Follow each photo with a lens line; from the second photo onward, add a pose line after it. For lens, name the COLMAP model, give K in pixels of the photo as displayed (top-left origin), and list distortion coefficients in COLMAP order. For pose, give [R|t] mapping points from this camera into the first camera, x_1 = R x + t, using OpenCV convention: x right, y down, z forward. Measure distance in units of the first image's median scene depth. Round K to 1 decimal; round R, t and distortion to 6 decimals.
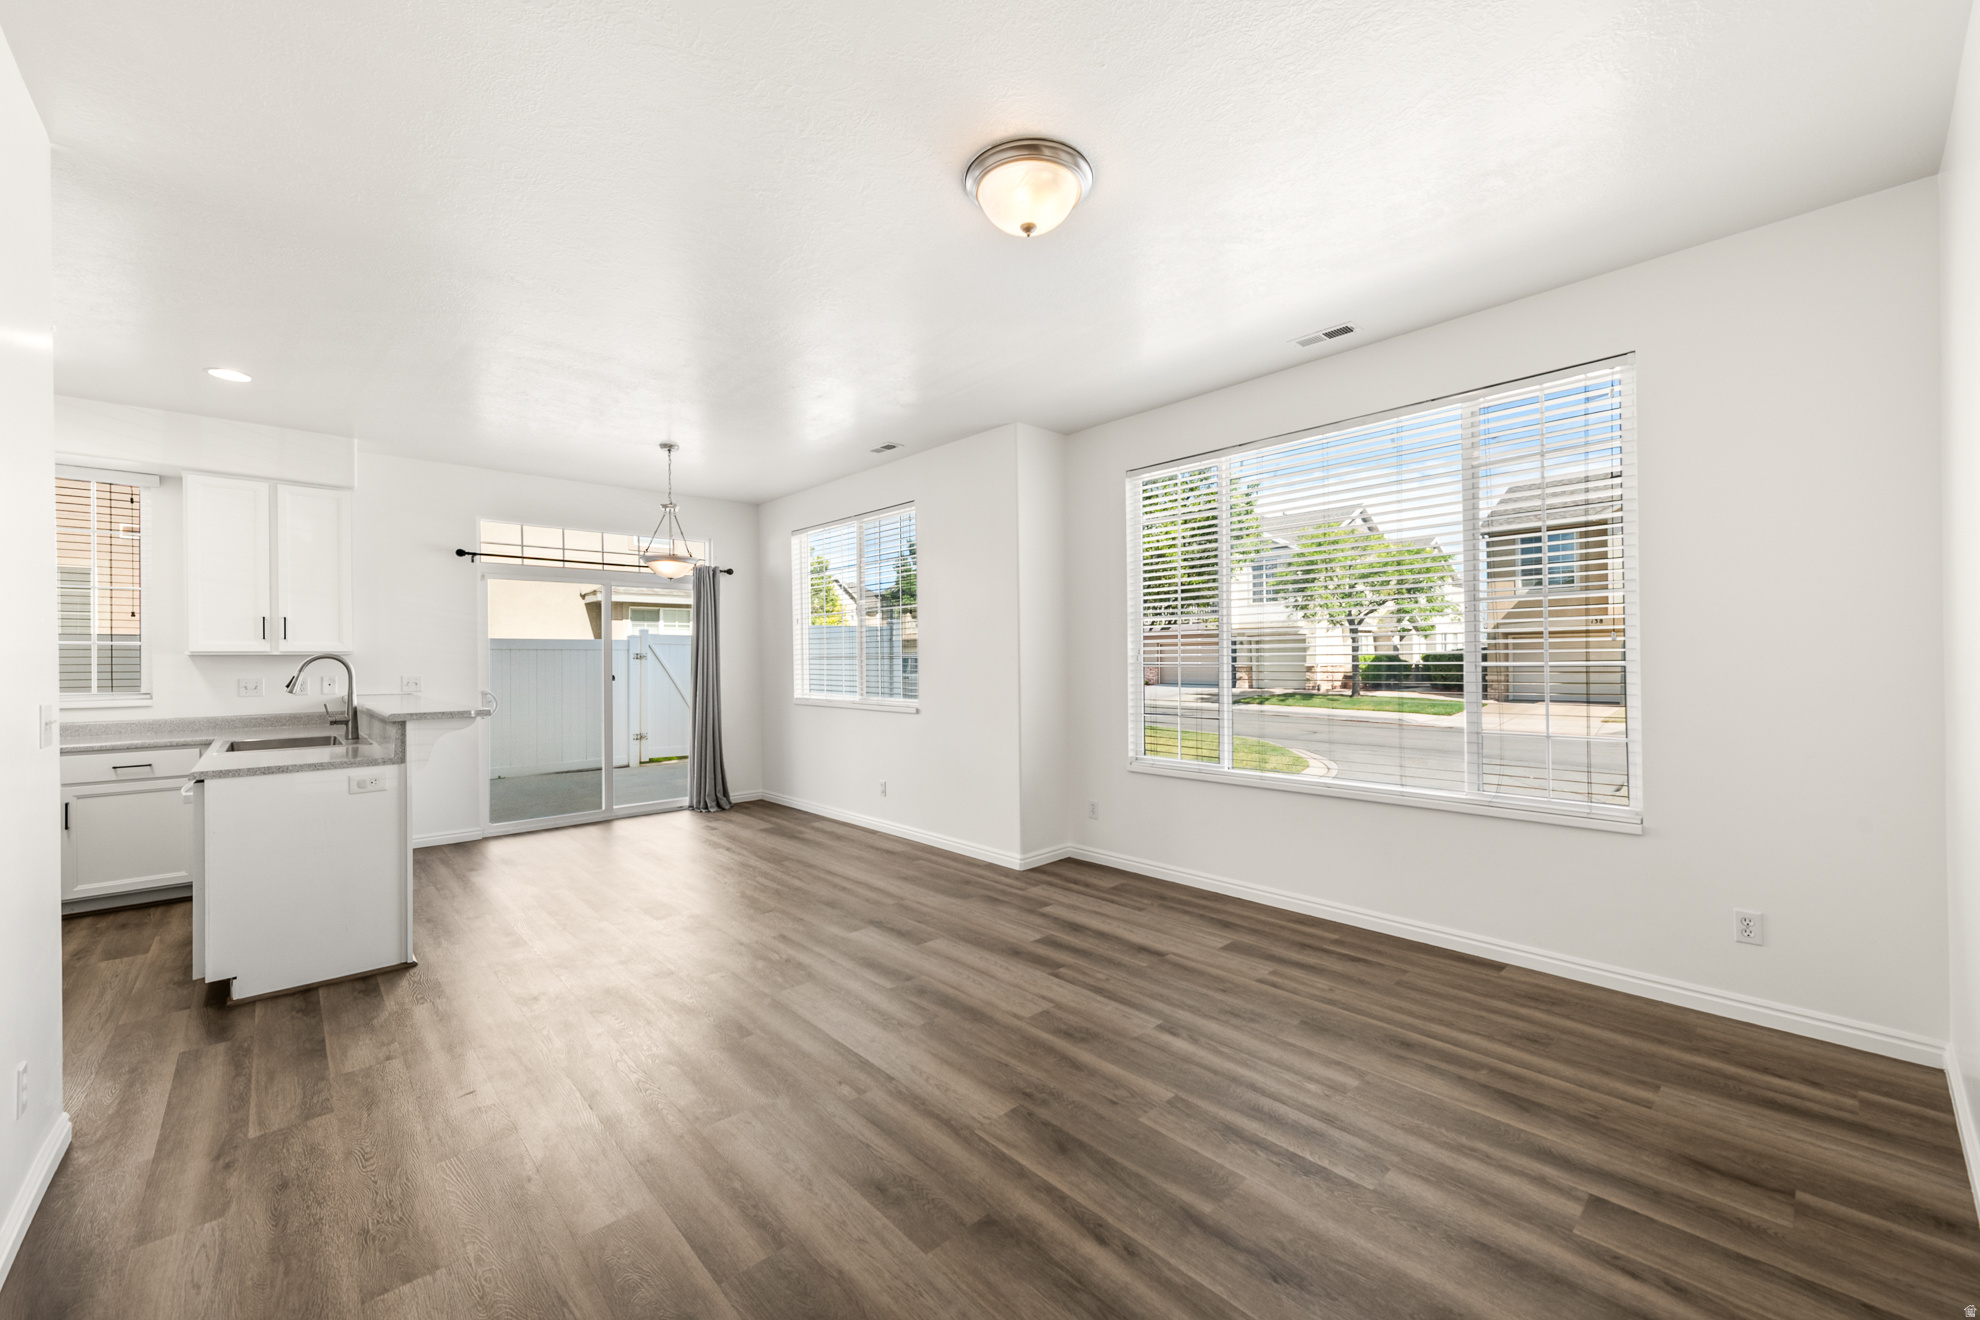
lens RADIAL K [[778.2, 0, 990.1], [0, 778.2, 655.7], [0, 0, 1]] dist [0.005831, -0.000168]
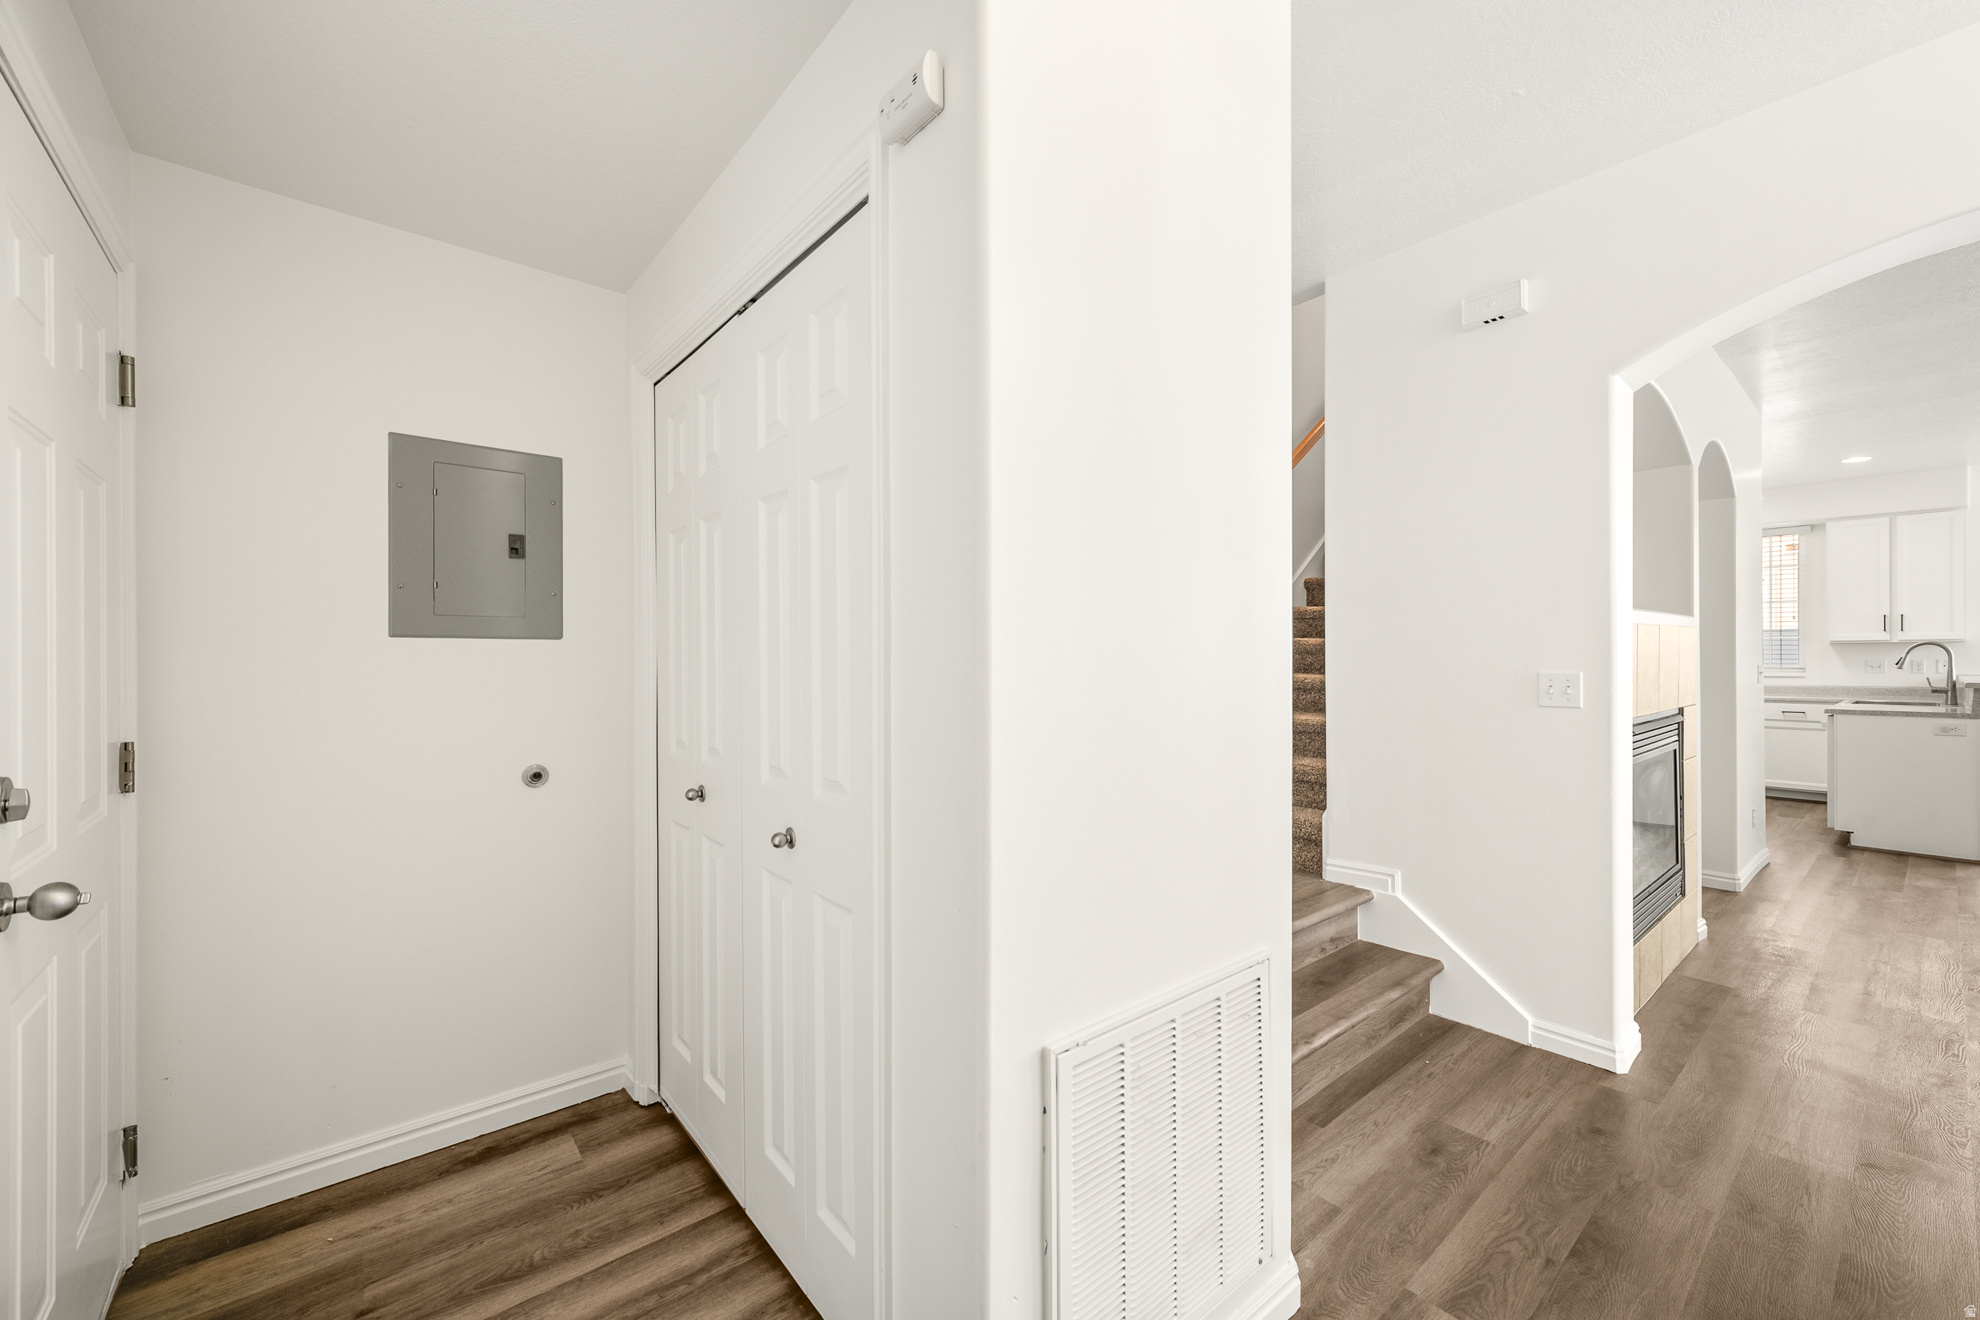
lens RADIAL K [[787.9, 0, 990.0], [0, 787.9, 660.0], [0, 0, 1]] dist [0.003713, 0.000076]
pose [[-0.047739, 0.012131, -0.998786, 0.721237], [0.007157, 0.999905, 0.011803, 0.002191], [0.998834, -0.006585, -0.047821, -0.677444]]
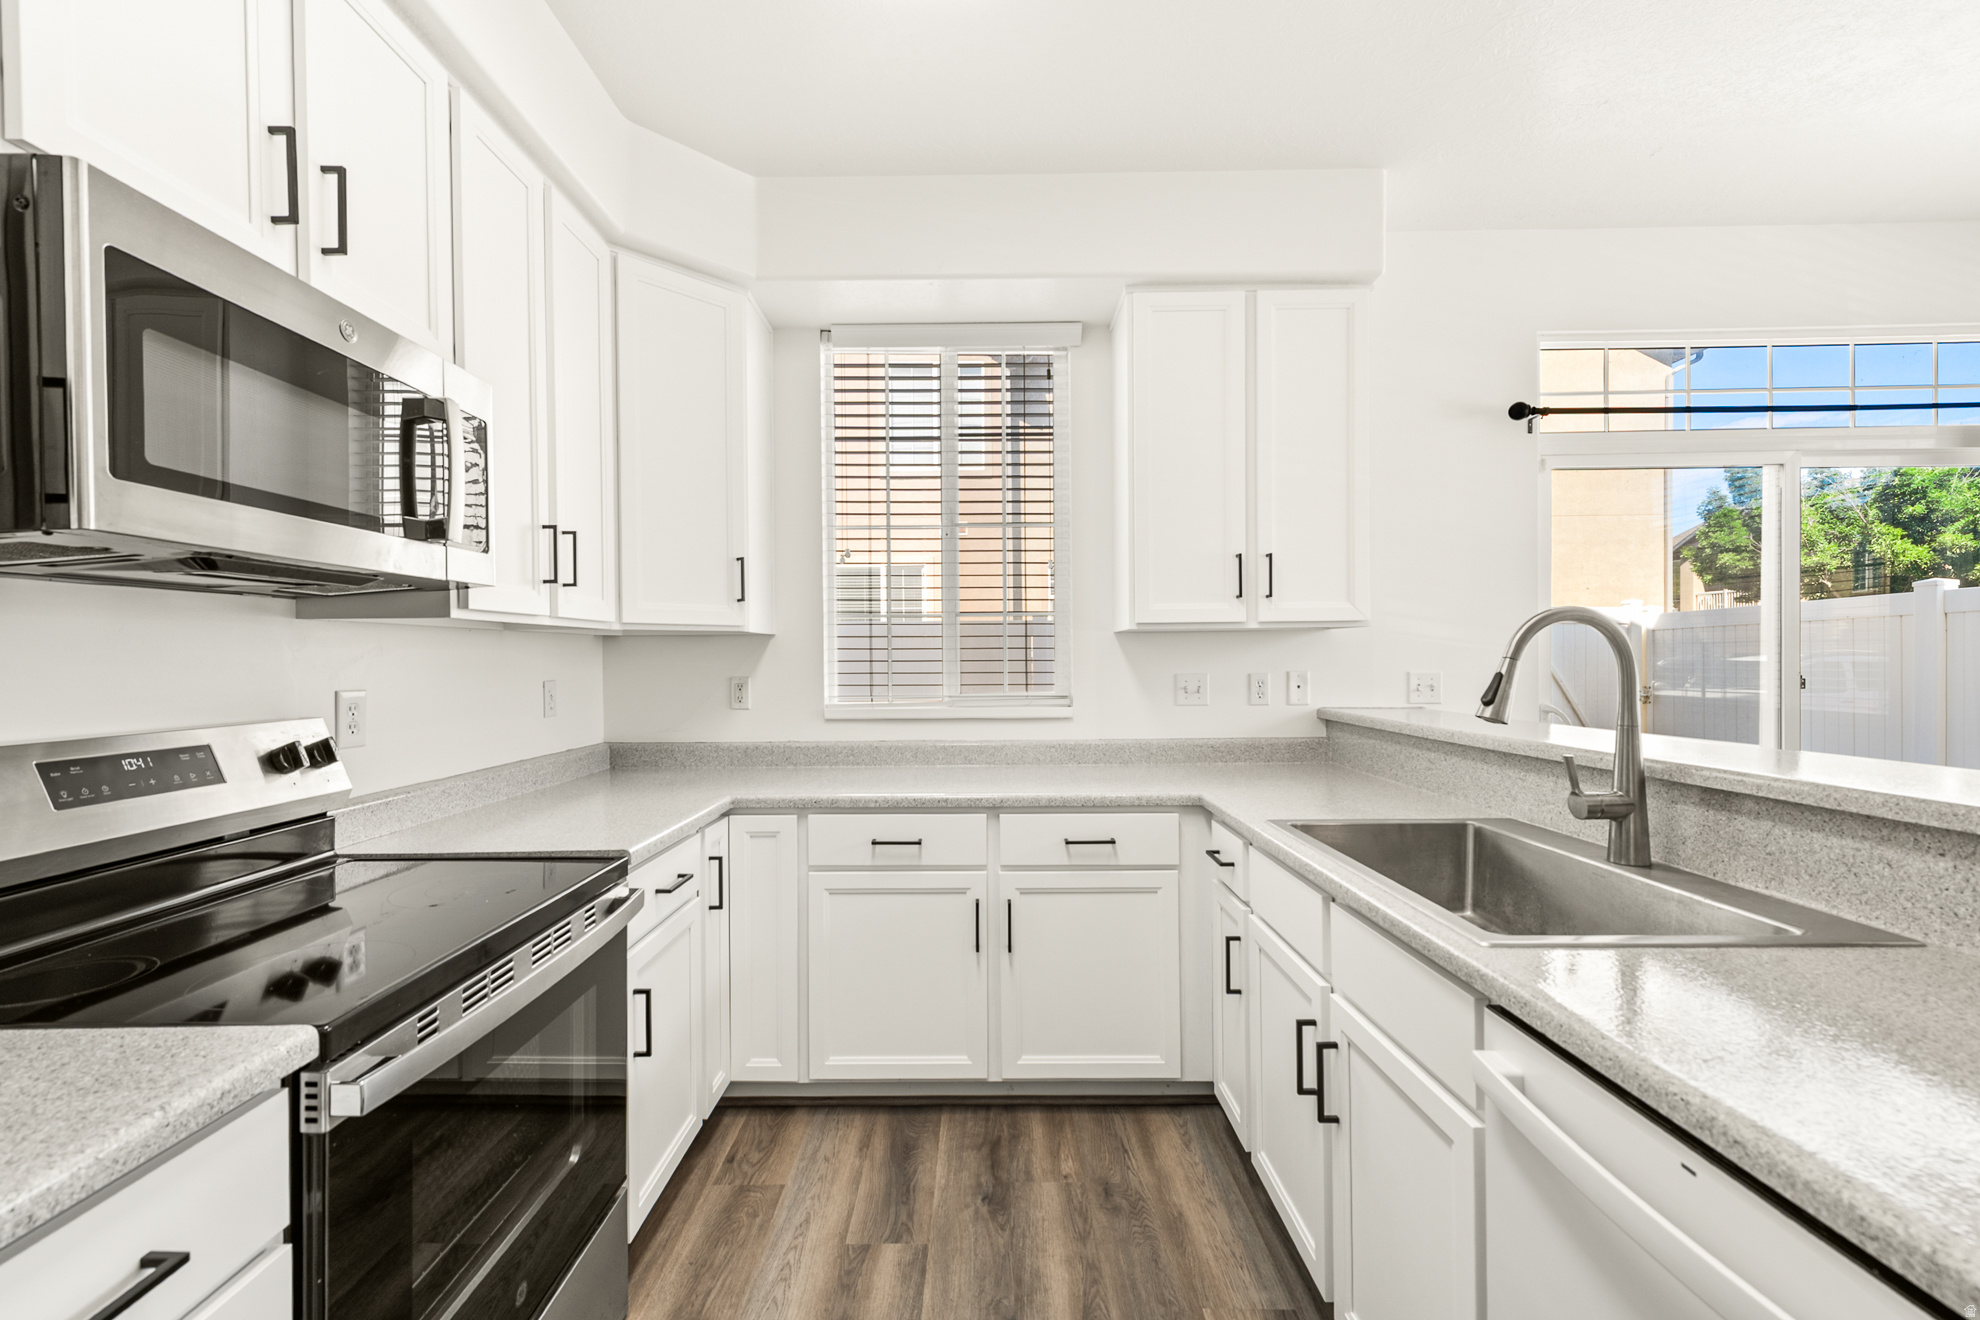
lens RADIAL K [[836.9, 0, 978.6], [0, 836.9, 664.6], [0, 0, 1]] dist [0.021021, -0.000201]
pose [[0.735406, 0.009581, -0.677558, -0.918408], [0.003474, 0.999834, 0.017908, 0.016039], [0.677617, -0.015523, 0.735251, 0.647903]]
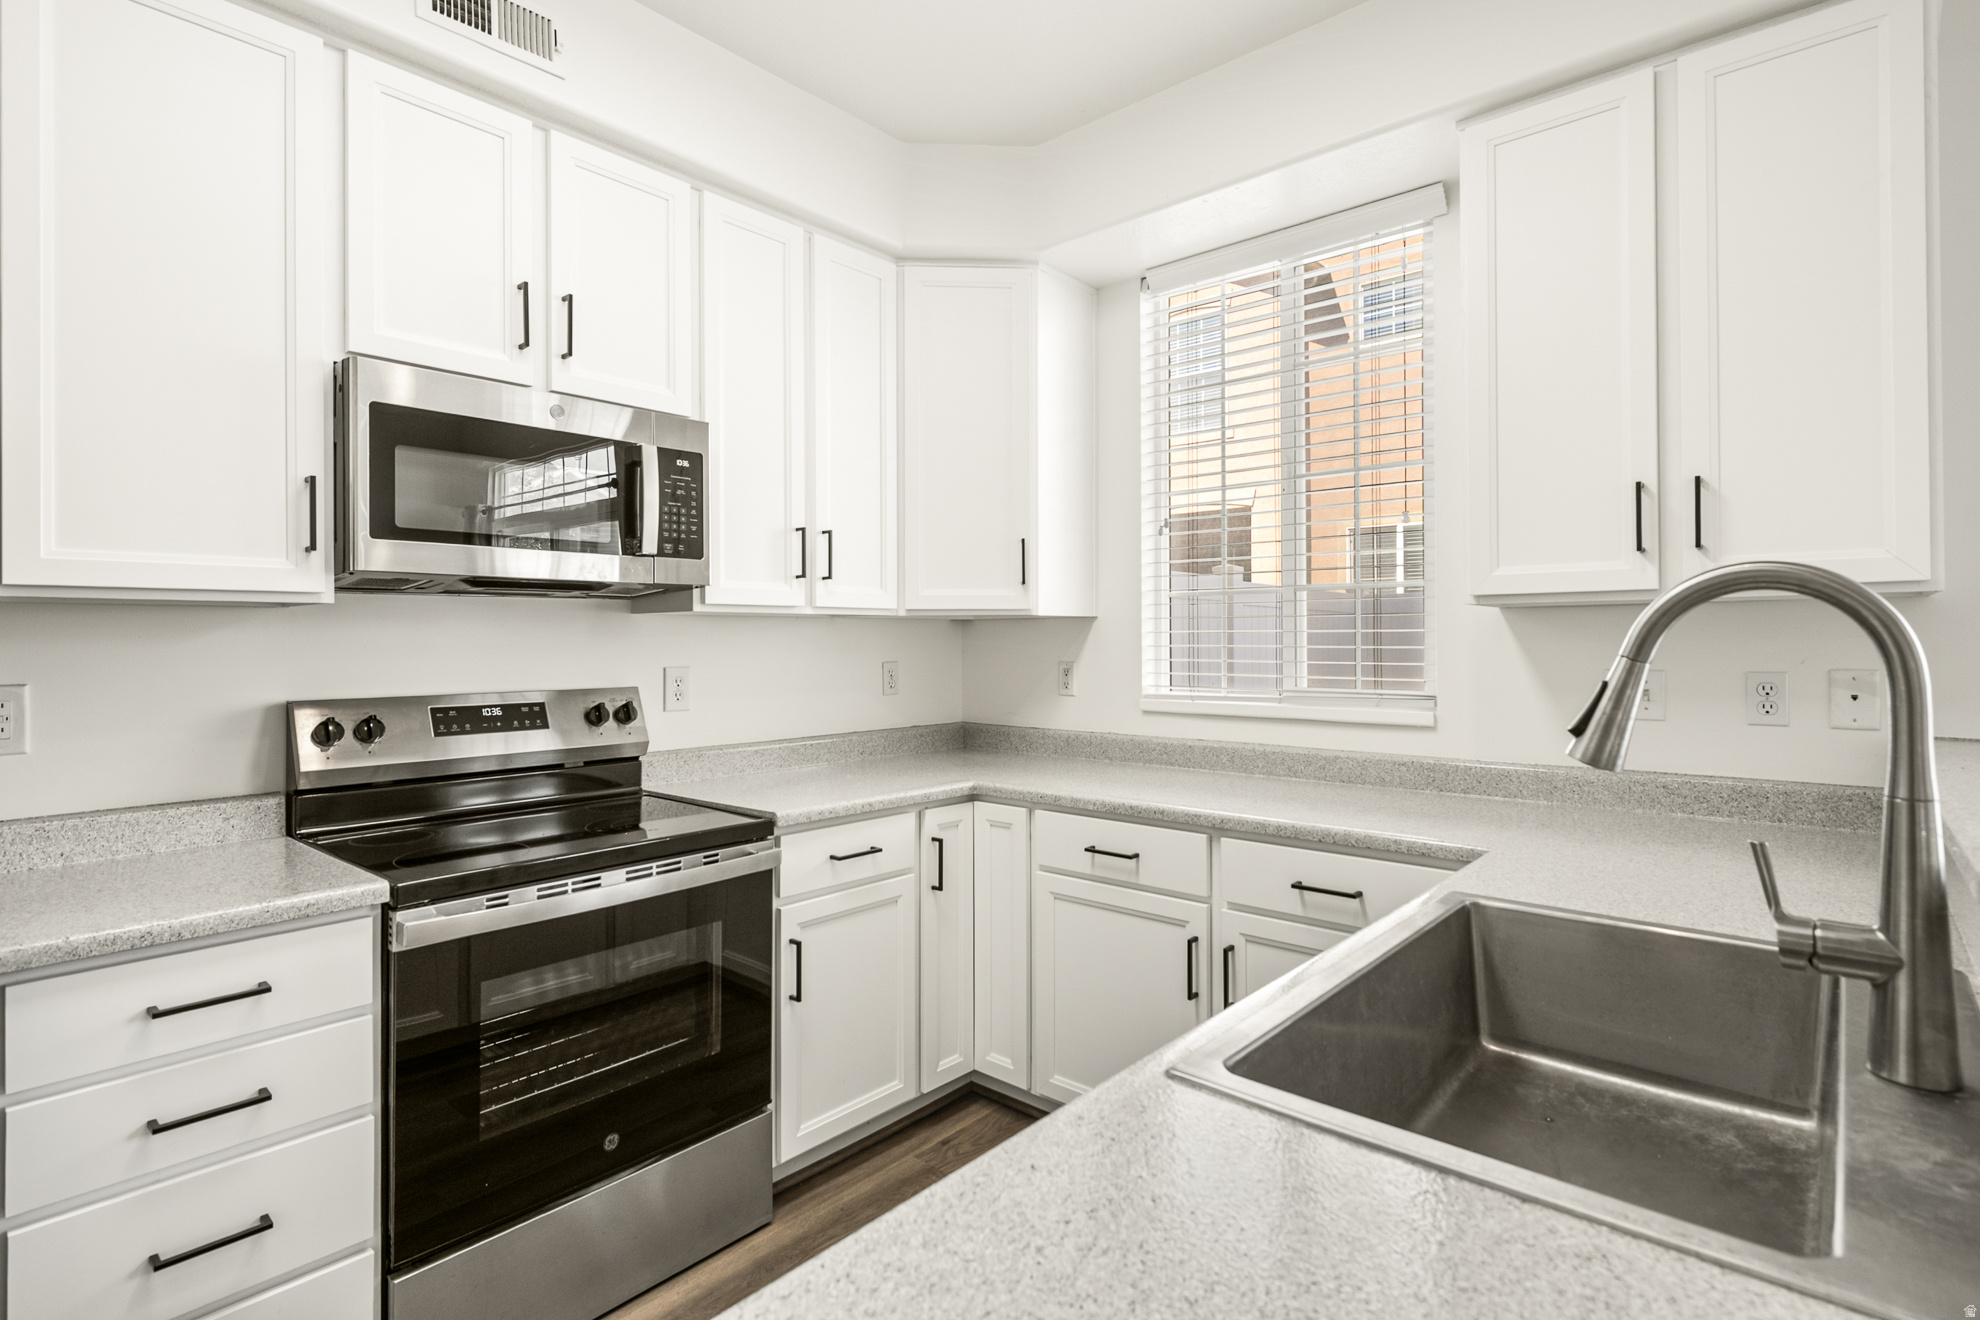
lens RADIAL K [[968.1, 0, 998.6], [0, 968.1, 631.1], [0, 0, 1]] dist [0.001089, 0.000047]
pose [[0.112468, -0.002104, -0.993653, -0.754526], [0.008736, 0.999961, -0.001129, 0.013907], [0.993617, -0.008553, 0.112482, 0.933698]]
